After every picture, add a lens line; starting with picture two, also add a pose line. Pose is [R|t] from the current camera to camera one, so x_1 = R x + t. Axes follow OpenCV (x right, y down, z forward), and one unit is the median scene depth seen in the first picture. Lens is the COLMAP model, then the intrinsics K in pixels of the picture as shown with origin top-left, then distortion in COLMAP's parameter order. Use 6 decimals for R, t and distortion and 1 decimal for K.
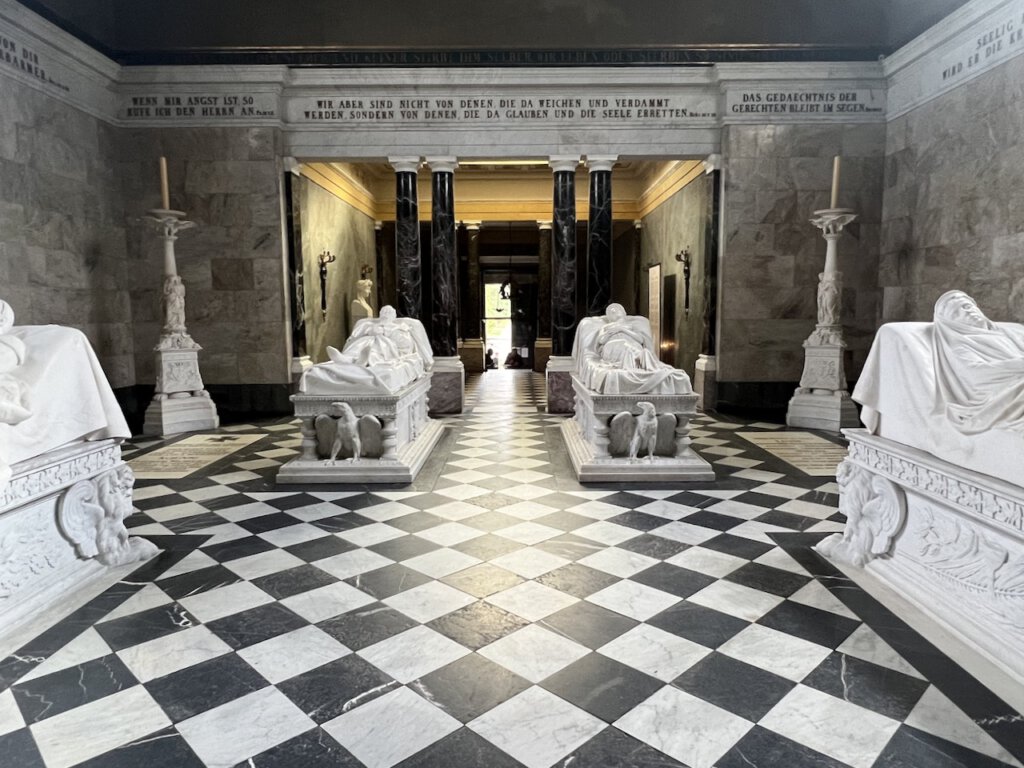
lens RADIAL K [[661.8, 0, 517.6], [0, 661.8, 394.9], [0, 0, 1]] dist [-0.004664, 0.000086]
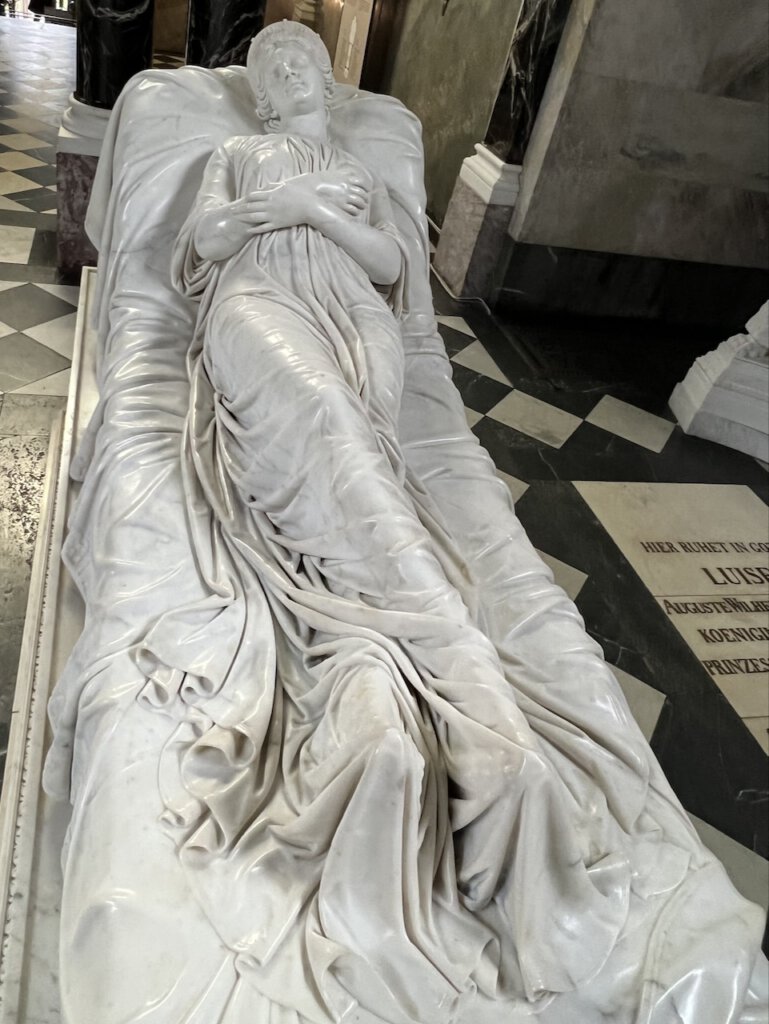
lens RADIAL K [[868.6, 0, 378.3], [0, 868.6, 507.5], [0, 0, 1]] dist [-0.029455, 0.002297]
pose [[0.943268, -0.001502, 0.332028, 0.072646], [-0.161927, 0.870930, 0.463961, -0.115642], [-0.289870, -0.491404, 0.821278, 0.605671]]
